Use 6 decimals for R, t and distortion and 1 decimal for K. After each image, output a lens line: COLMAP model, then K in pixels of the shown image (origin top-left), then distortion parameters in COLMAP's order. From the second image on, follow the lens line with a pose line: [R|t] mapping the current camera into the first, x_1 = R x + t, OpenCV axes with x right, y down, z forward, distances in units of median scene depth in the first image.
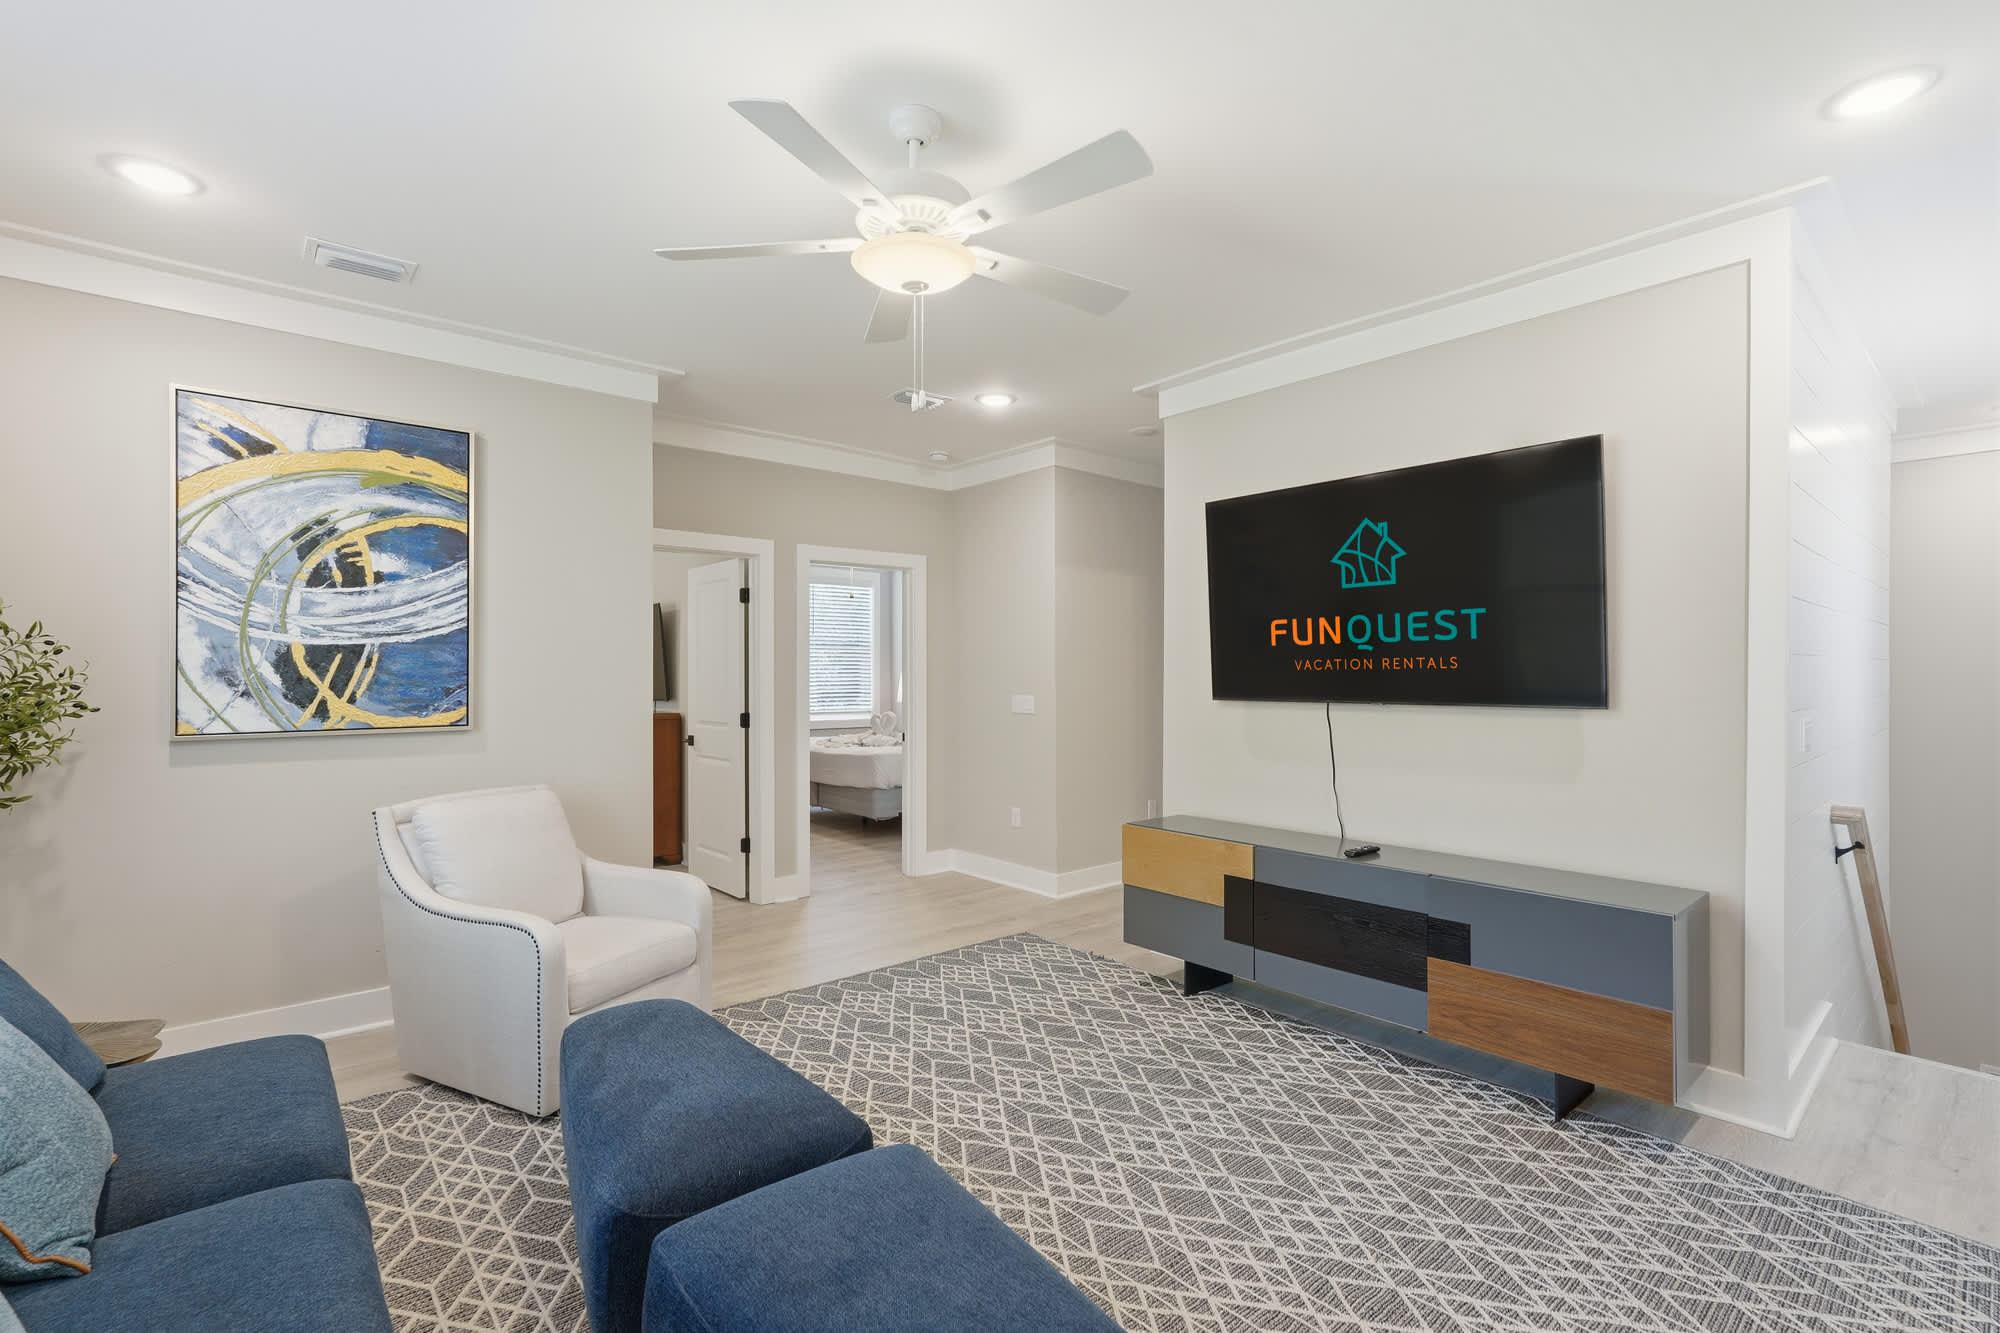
lens RADIAL K [[918.0, 0, 994.6], [0, 918.0, 657.9], [0, 0, 1]] dist [0.000696, 0.000682]
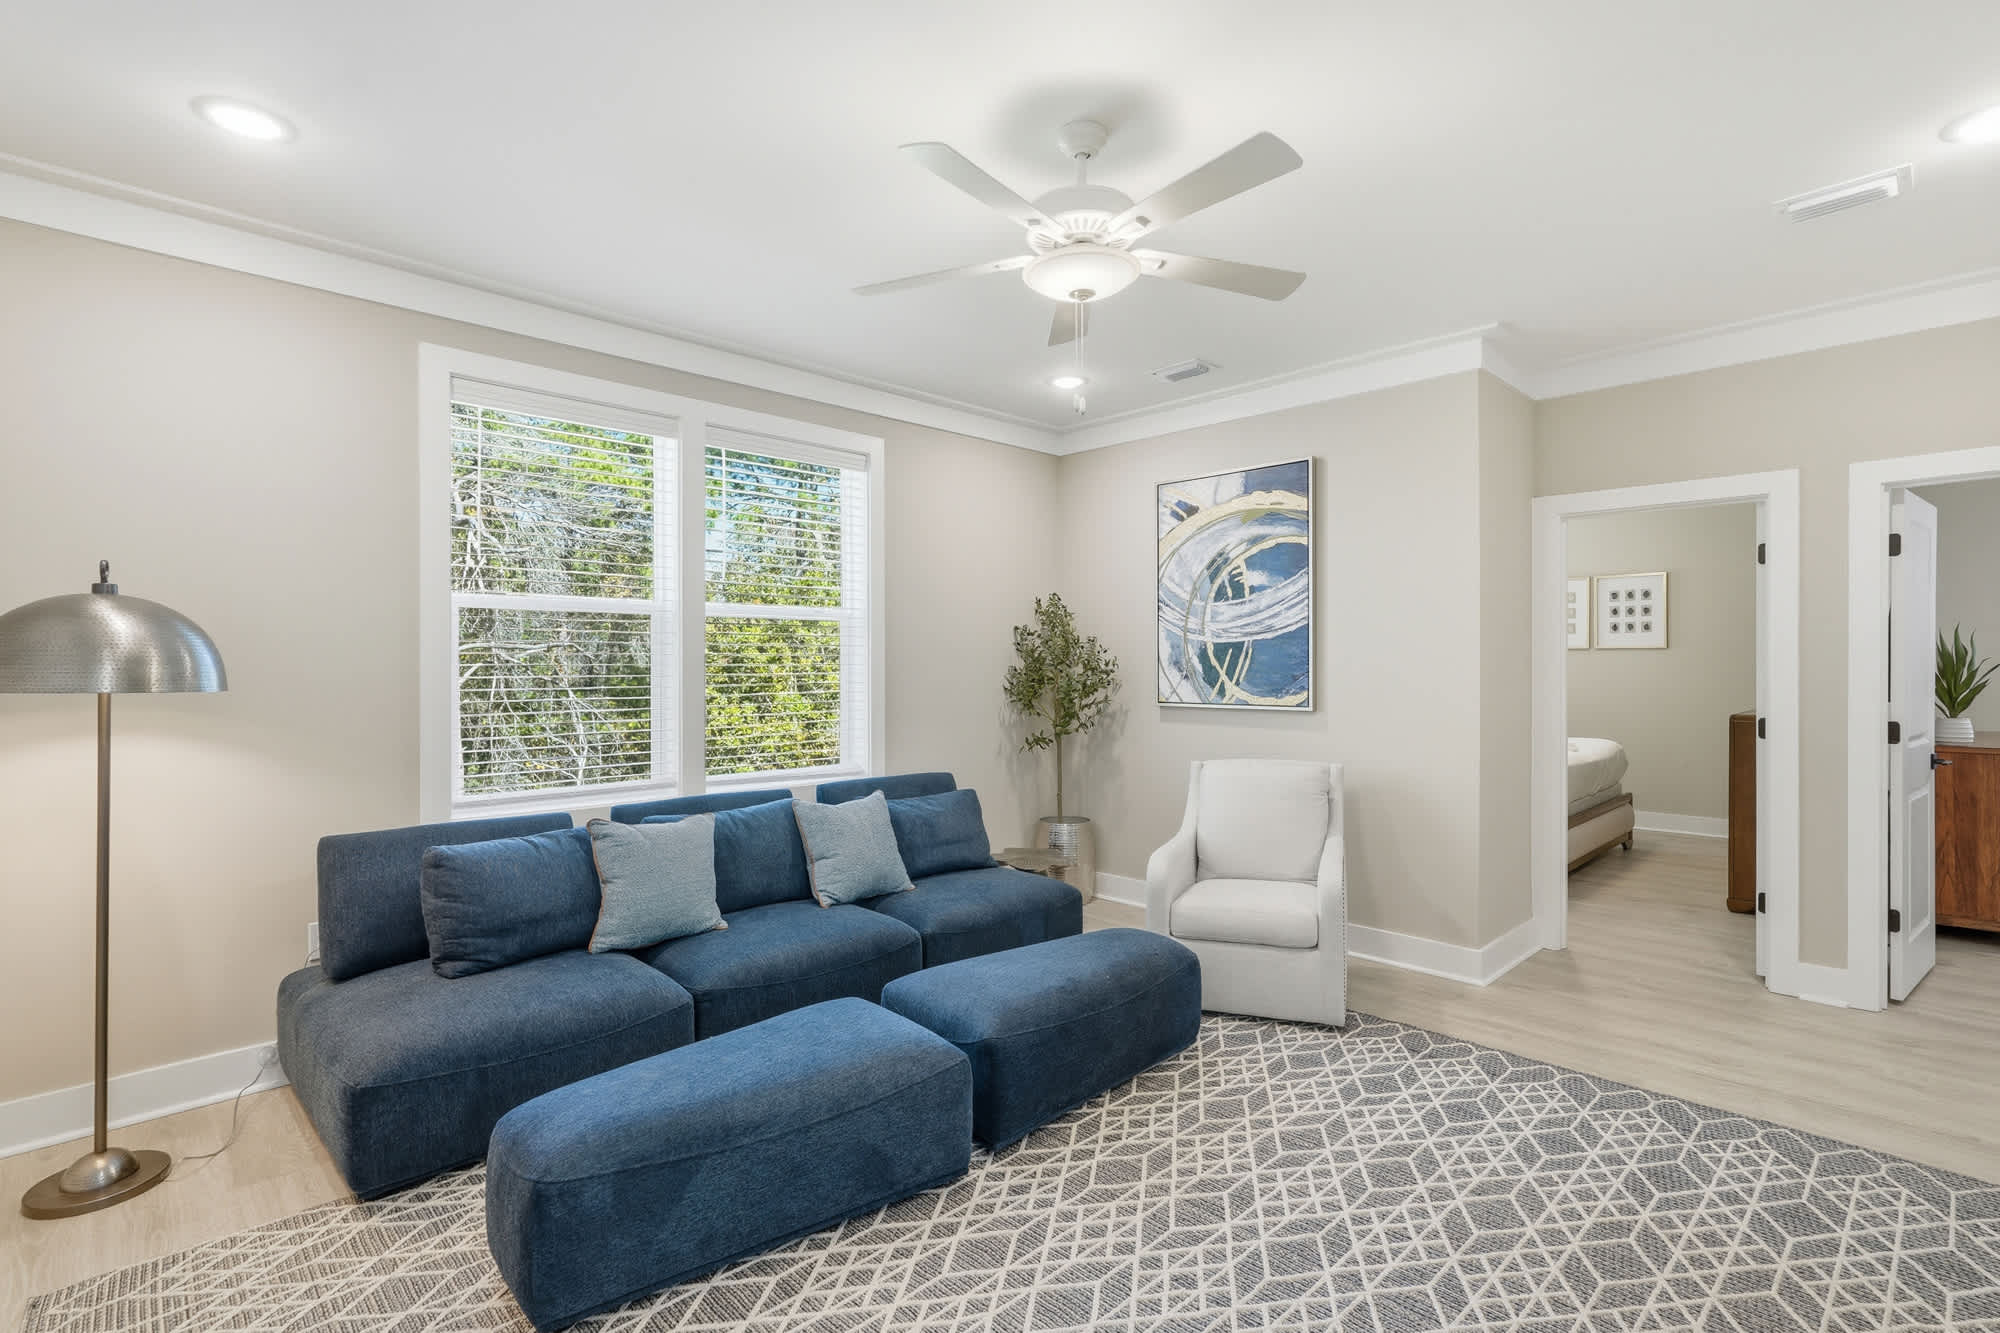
lens RADIAL K [[918.0, 0, 995.6], [0, 918.0, 676.1], [0, 0, 1]] dist [0.000696, 0.000682]
pose [[0.069107, 0.011474, -0.997543, 0.617119], [0.013879, 0.999826, 0.012462, 0.013834], [0.997513, -0.014706, 0.068935, 0.547223]]
